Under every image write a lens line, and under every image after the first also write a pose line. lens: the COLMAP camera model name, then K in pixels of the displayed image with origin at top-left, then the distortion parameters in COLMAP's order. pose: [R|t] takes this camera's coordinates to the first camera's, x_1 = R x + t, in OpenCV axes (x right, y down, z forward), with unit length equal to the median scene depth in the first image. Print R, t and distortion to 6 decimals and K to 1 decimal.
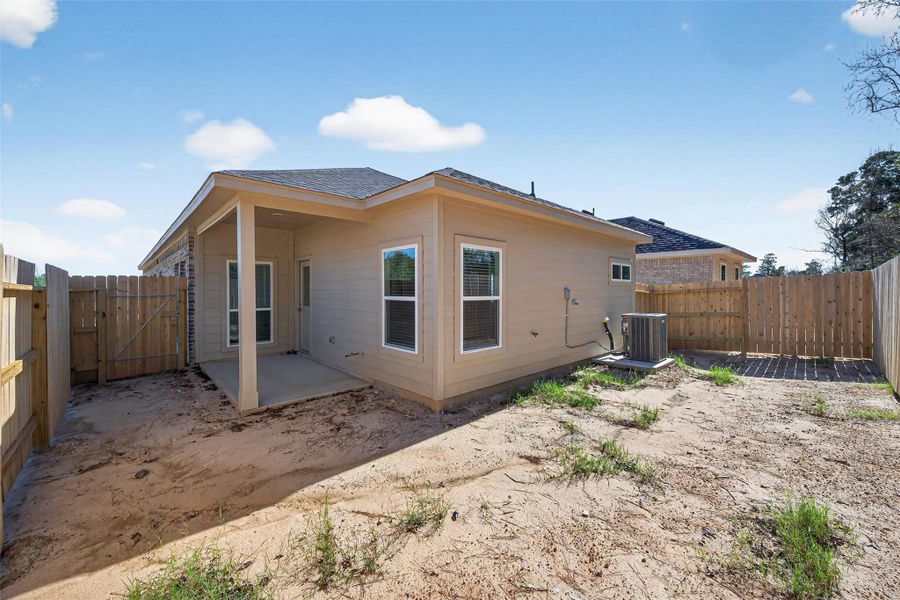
lens RADIAL K [[349.6, 0, 450.0], [0, 349.6, 300.0], [0, 0, 1]] dist [-0.000695, -0.000235]
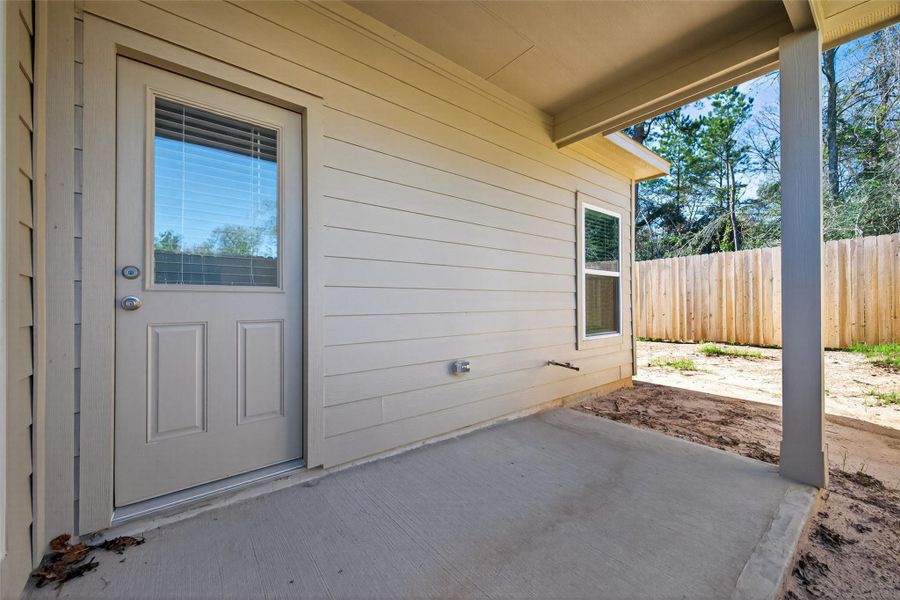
lens RADIAL K [[349.6, 0, 450.0], [0, 349.6, 300.0], [0, 0, 1]] dist [-0.000695, -0.000235]
pose [[0.100013, 0.003684, 0.994979, -1.133230], [0.016540, 0.999849, -0.005364, 0.073868], [-0.994849, 0.016994, 0.099937, 1.481231]]
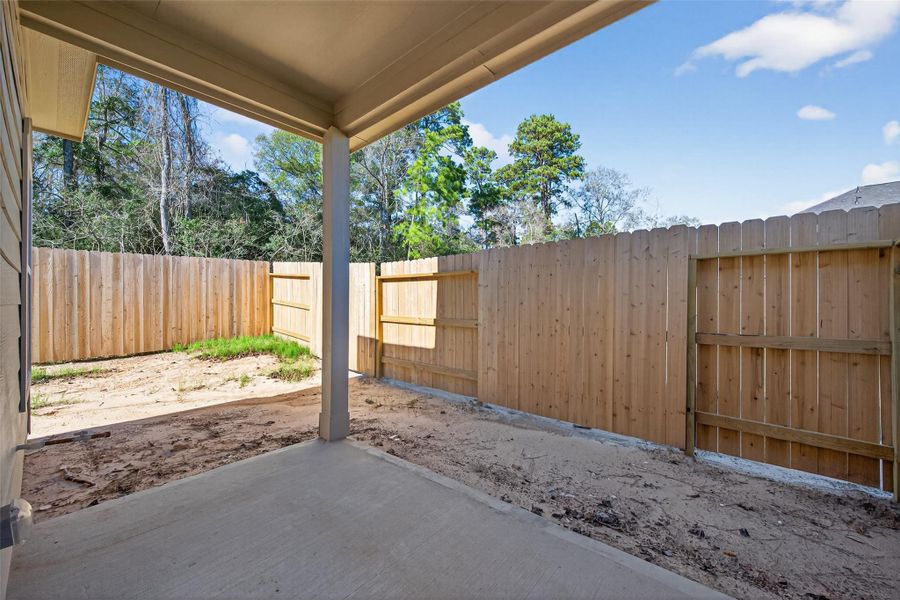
lens RADIAL K [[349.6, 0, 450.0], [0, 349.6, 300.0], [0, 0, 1]] dist [-0.000695, -0.000235]
pose [[-0.996221, 0.001111, -0.086848, -0.775597], [0.000568, 0.999980, 0.006280, 0.047285], [0.086853, 0.006207, -0.996202, 1.761663]]
